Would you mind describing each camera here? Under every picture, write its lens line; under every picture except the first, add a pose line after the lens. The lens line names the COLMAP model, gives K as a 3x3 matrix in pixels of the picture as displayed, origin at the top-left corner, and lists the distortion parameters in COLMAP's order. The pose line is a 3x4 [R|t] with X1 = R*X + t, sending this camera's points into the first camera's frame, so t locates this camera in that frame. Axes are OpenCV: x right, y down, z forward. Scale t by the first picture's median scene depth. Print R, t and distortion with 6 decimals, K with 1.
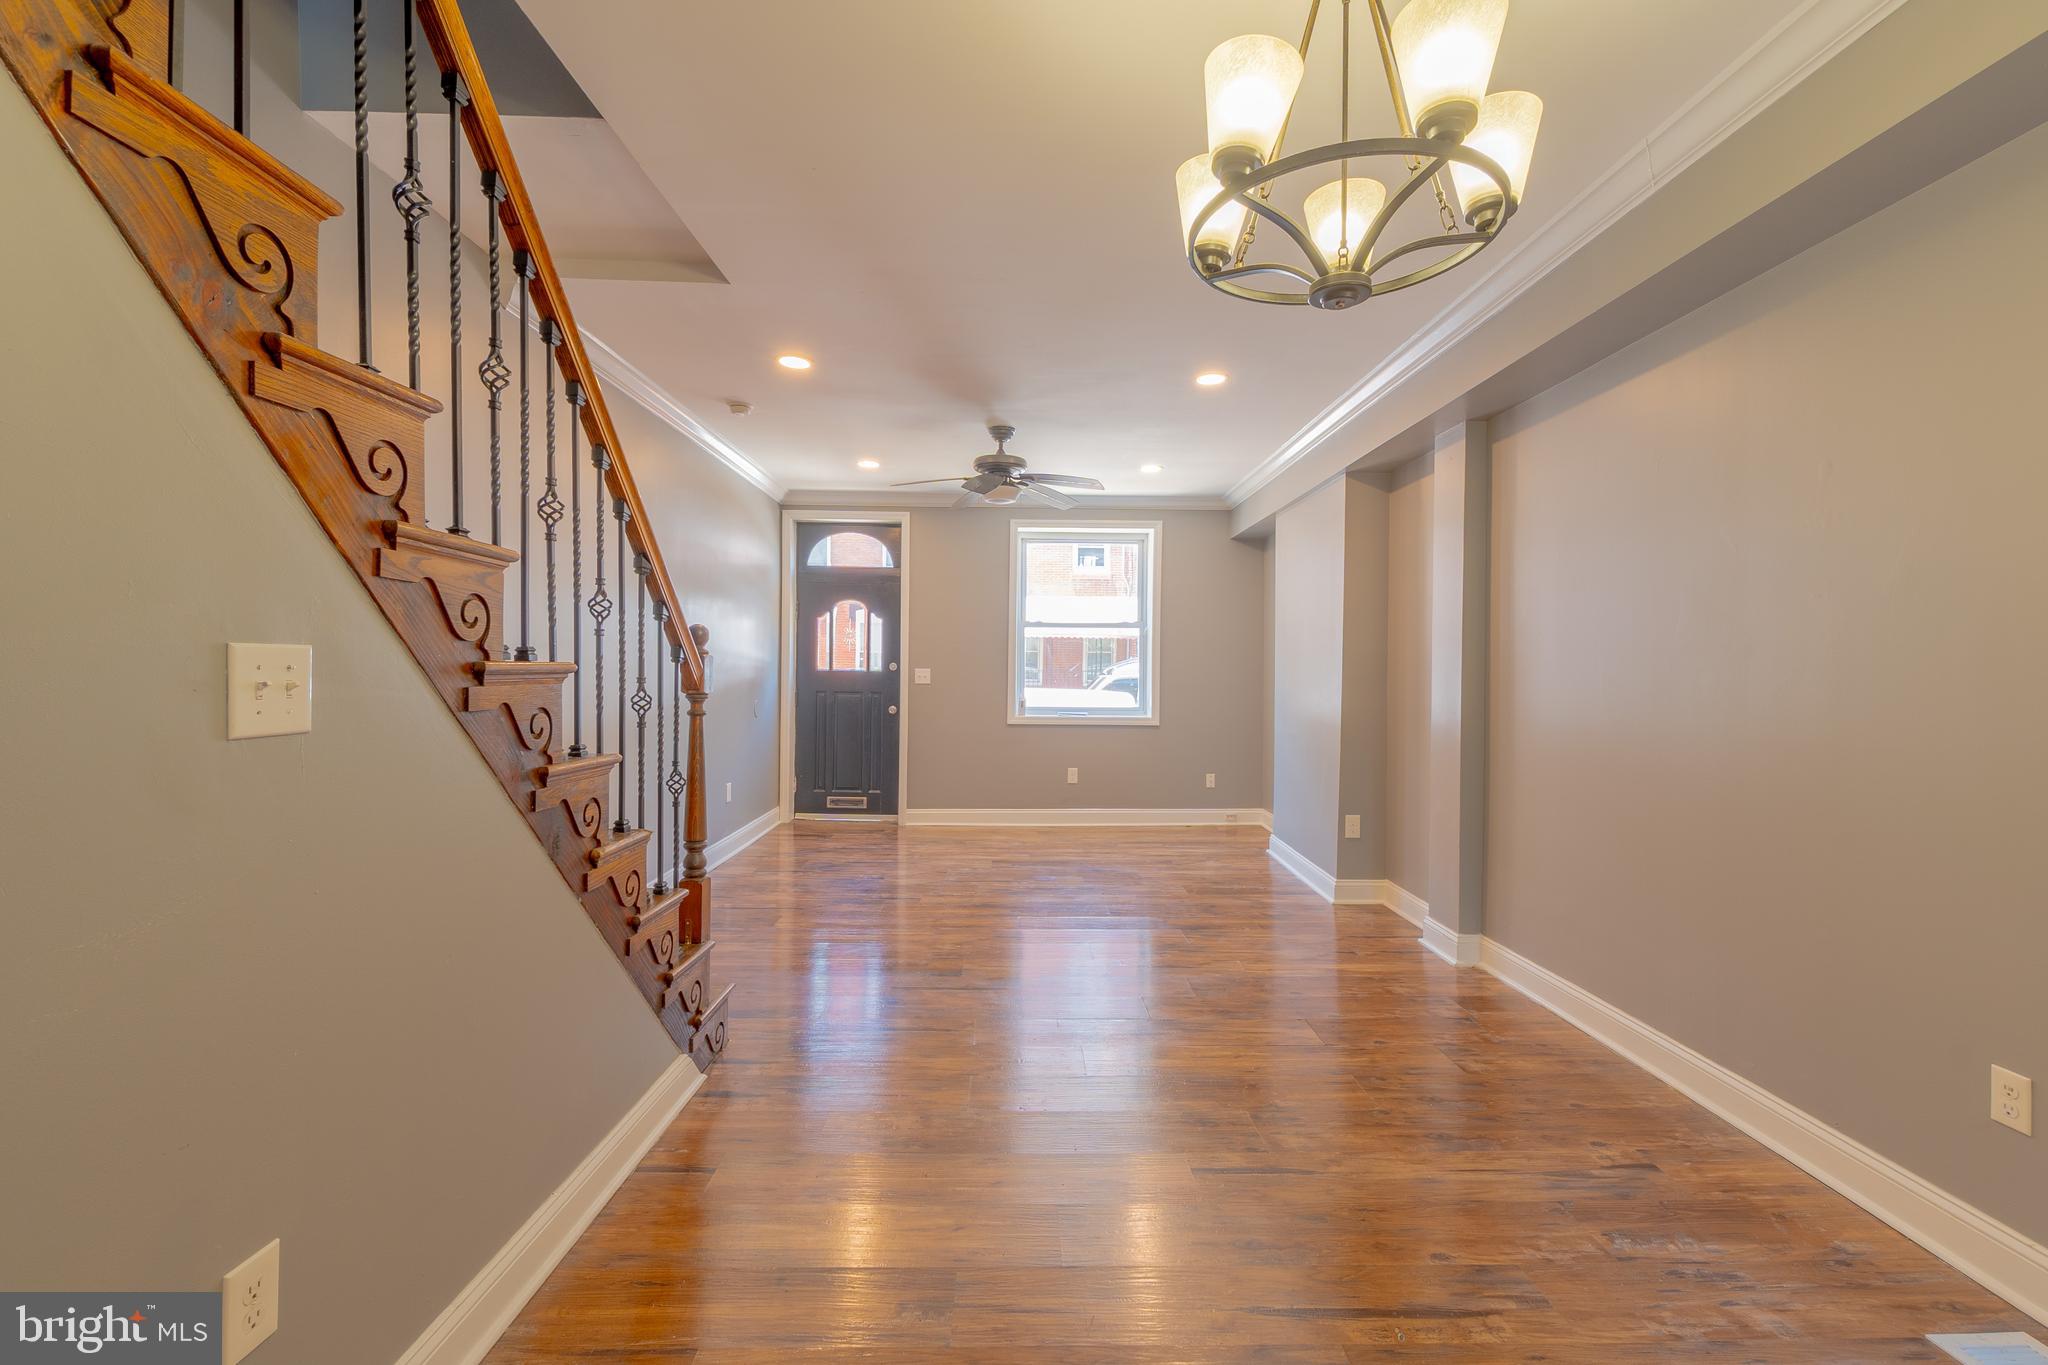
lens RADIAL K [[866.1, 0, 1025.0], [0, 866.1, 678.9], [0, 0, 1]] dist [0.004085, -0.002265]
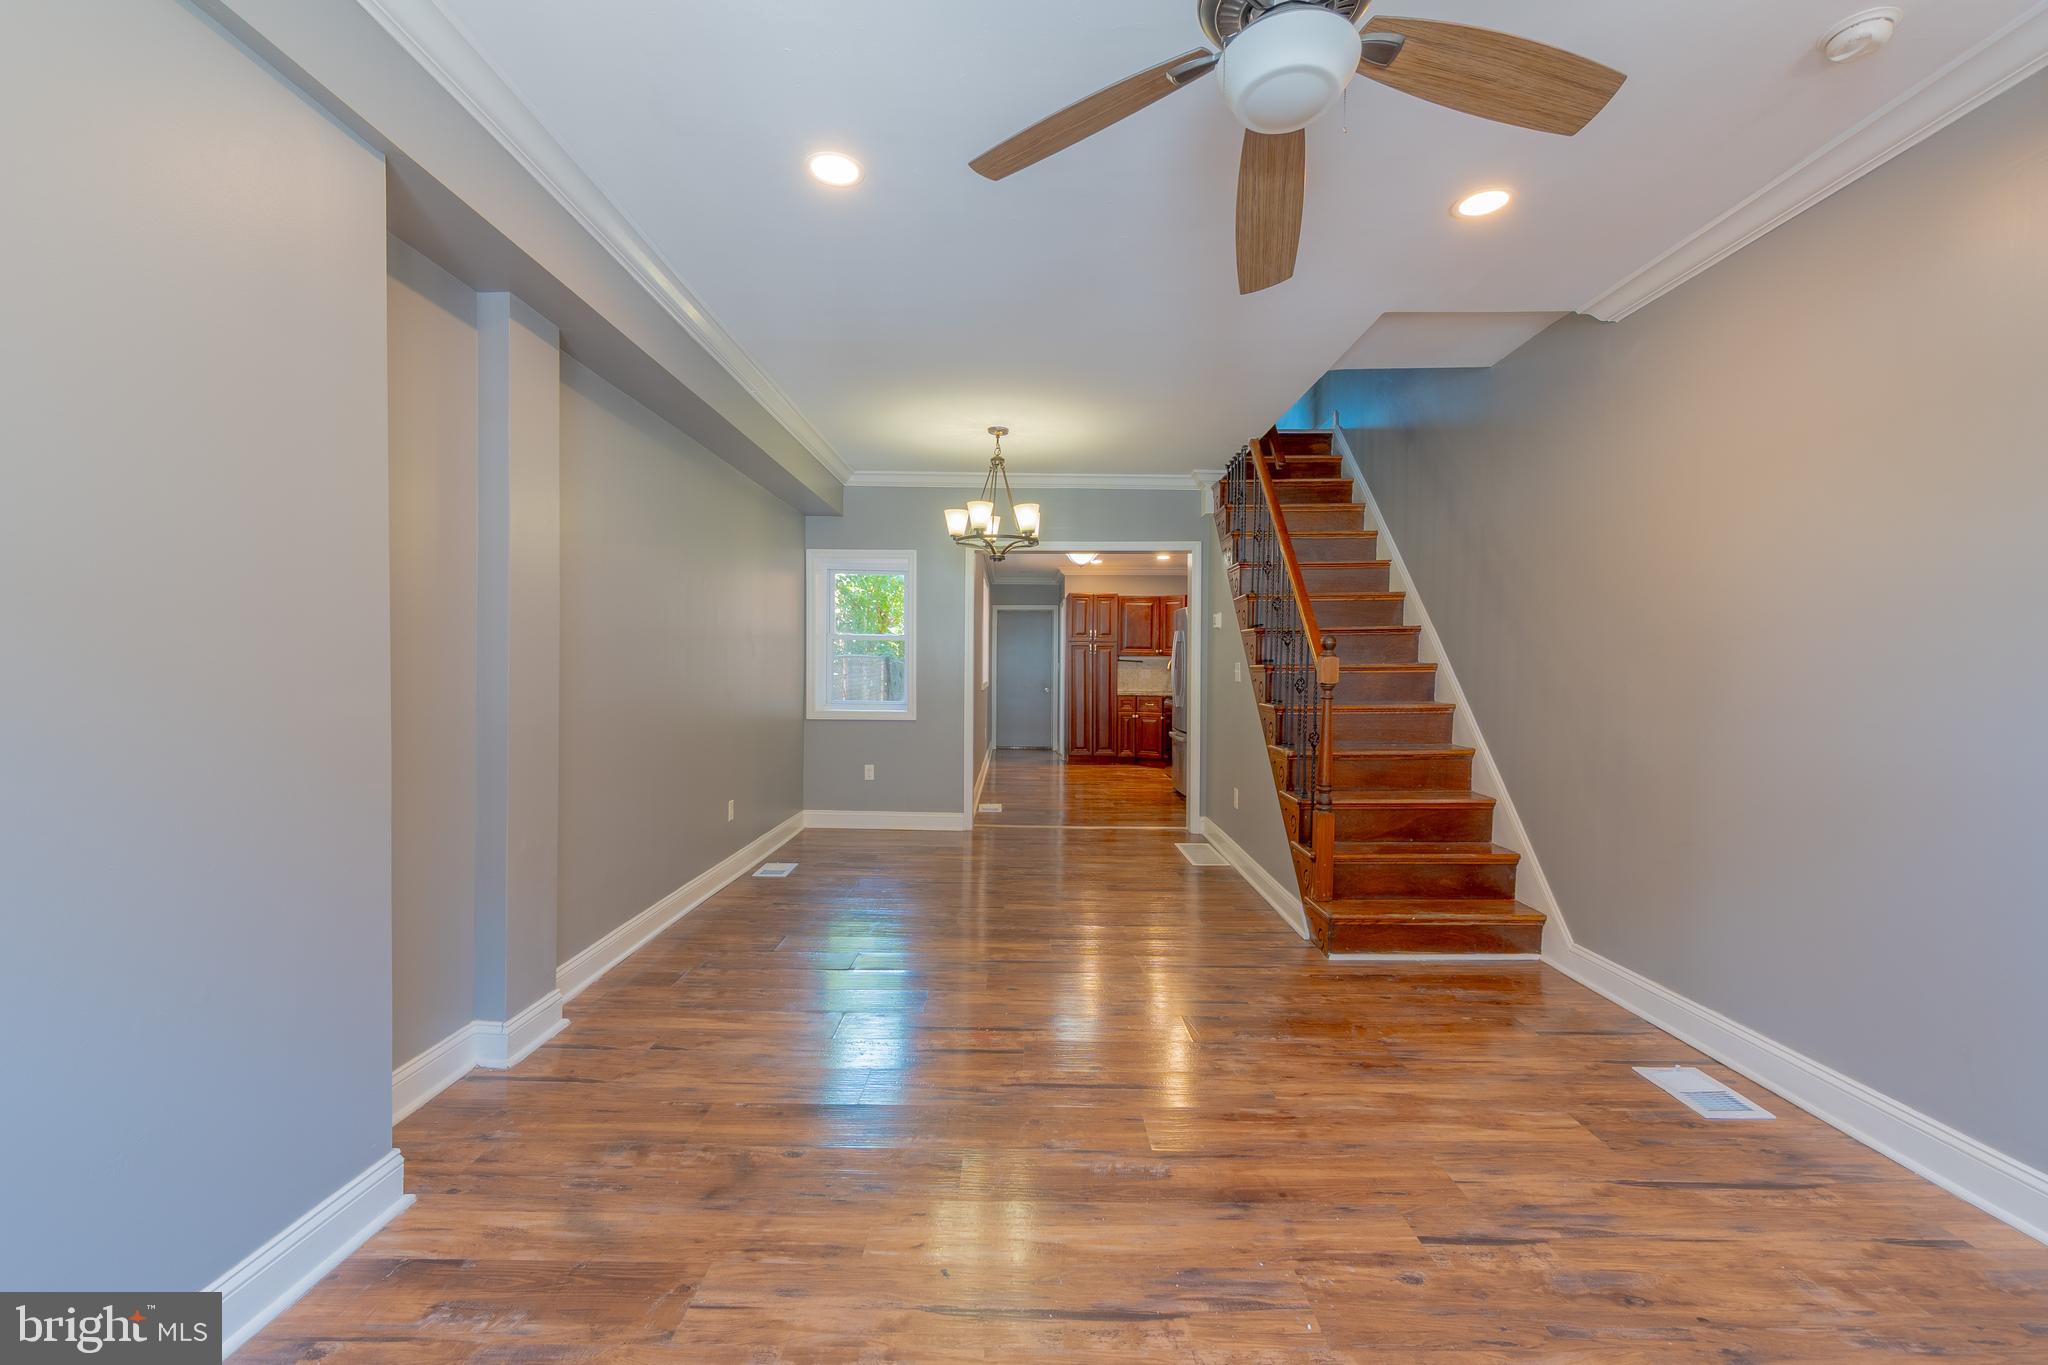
lens RADIAL K [[866.1, 0, 1025.7], [0, 866.1, 675.9], [0, 0, 1]] dist [0.004085, -0.002265]
pose [[-0.999741, -0.019979, 0.010897, 0.040983], [-0.019787, 0.999652, 0.017452, -0.004012], [-0.011242, 0.017232, -0.999788, 0.950804]]
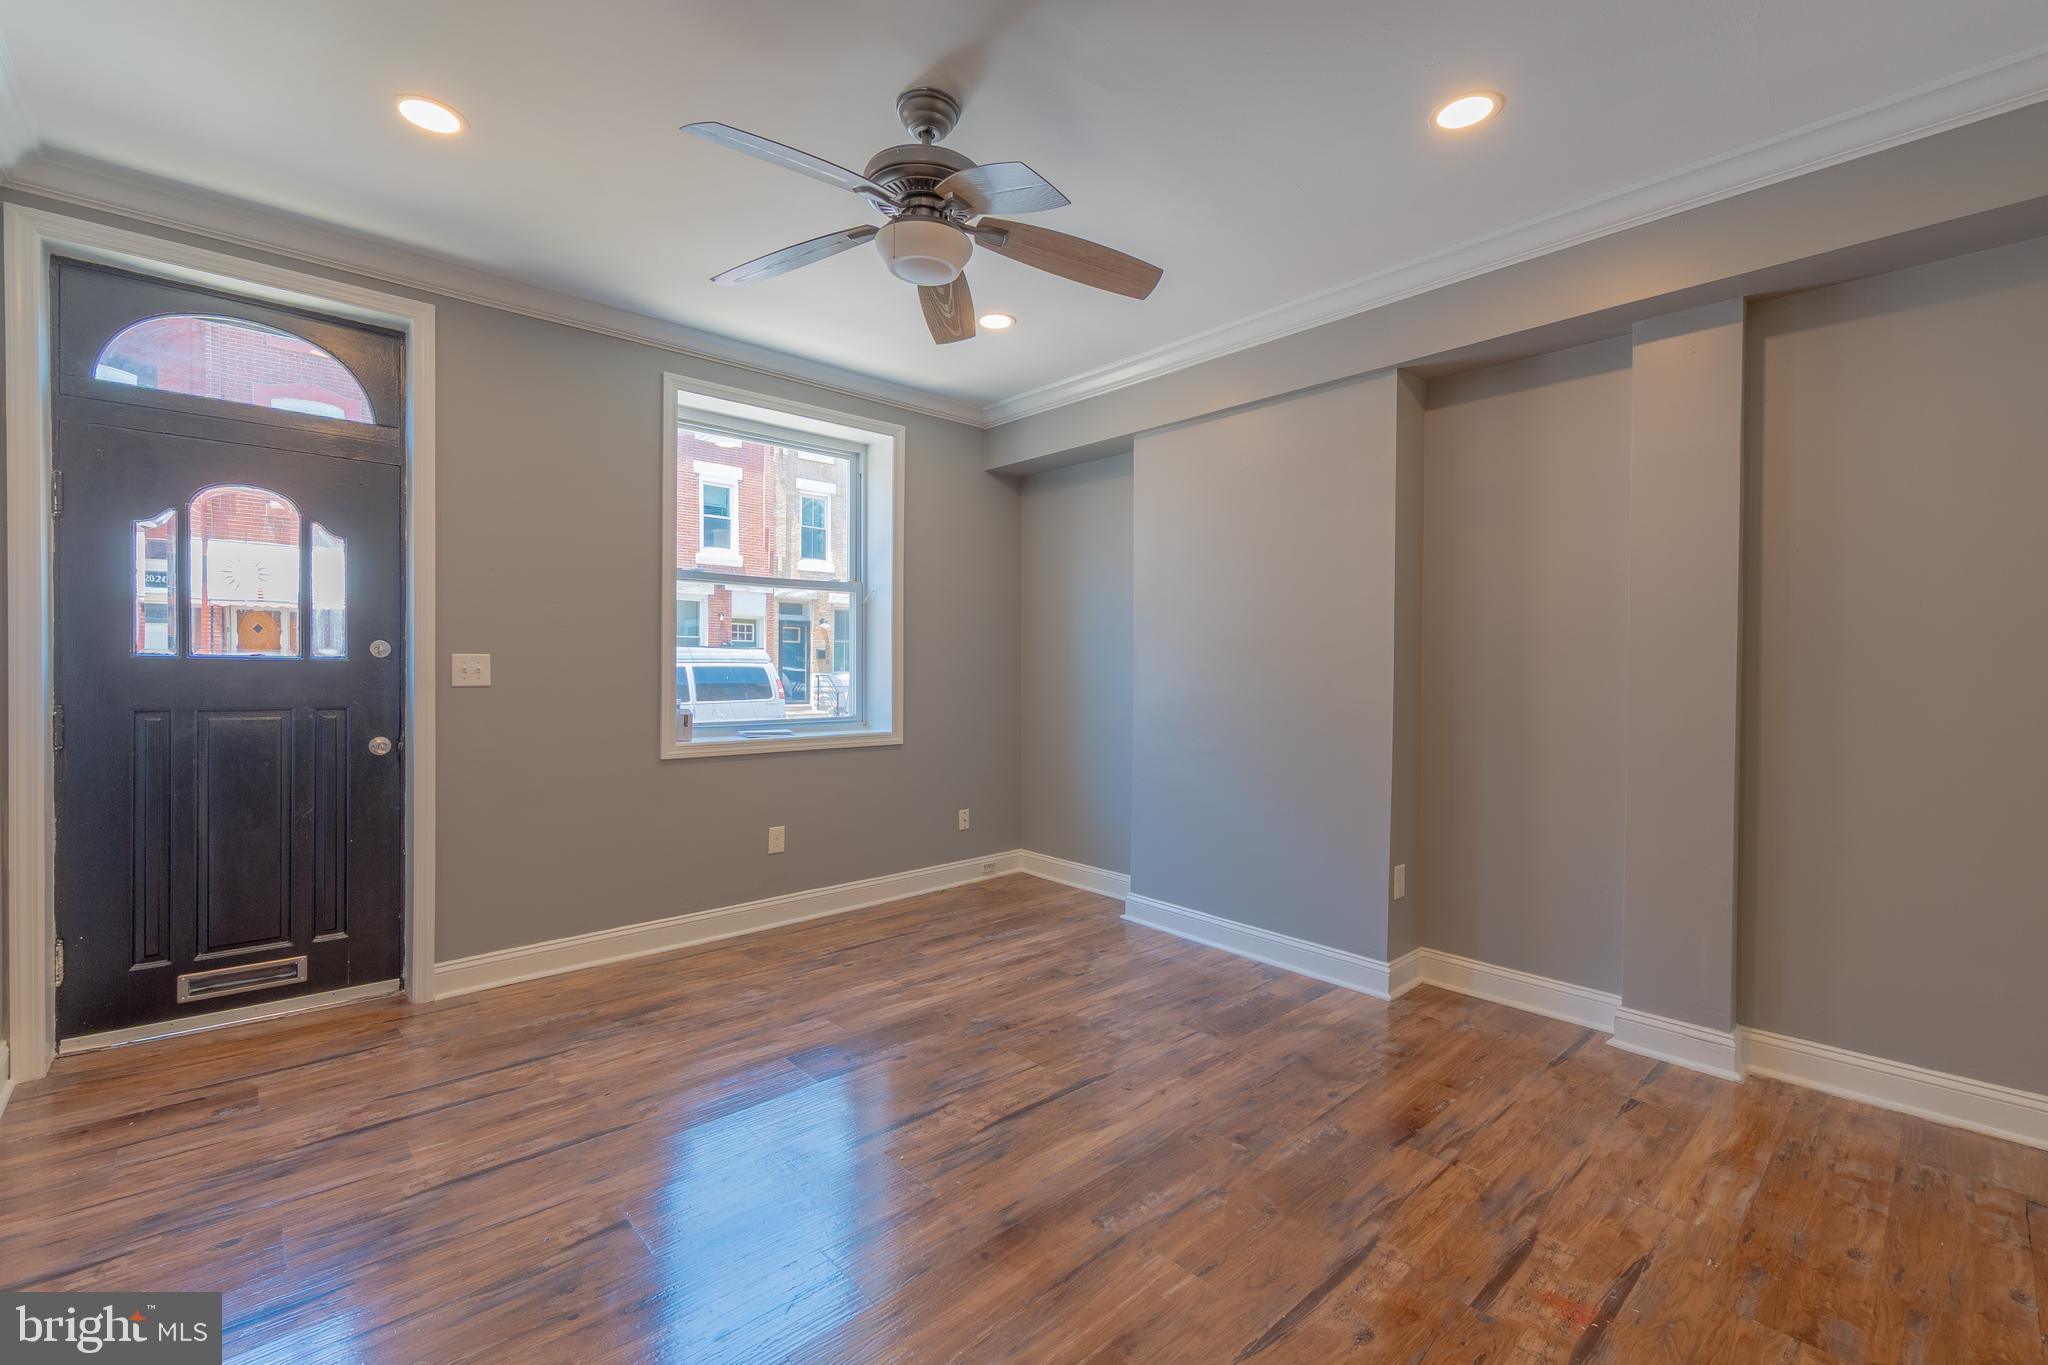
lens RADIAL K [[866.1, 0, 1025.7], [0, 866.1, 682.1], [0, 0, 1]] dist [0.004085, -0.002265]
pose [[0.747500, -0.015017, 0.664092, -0.206475], [0.006513, 0.999862, 0.015279, -0.001677], [-0.664230, -0.007096, 0.747495, 0.460256]]
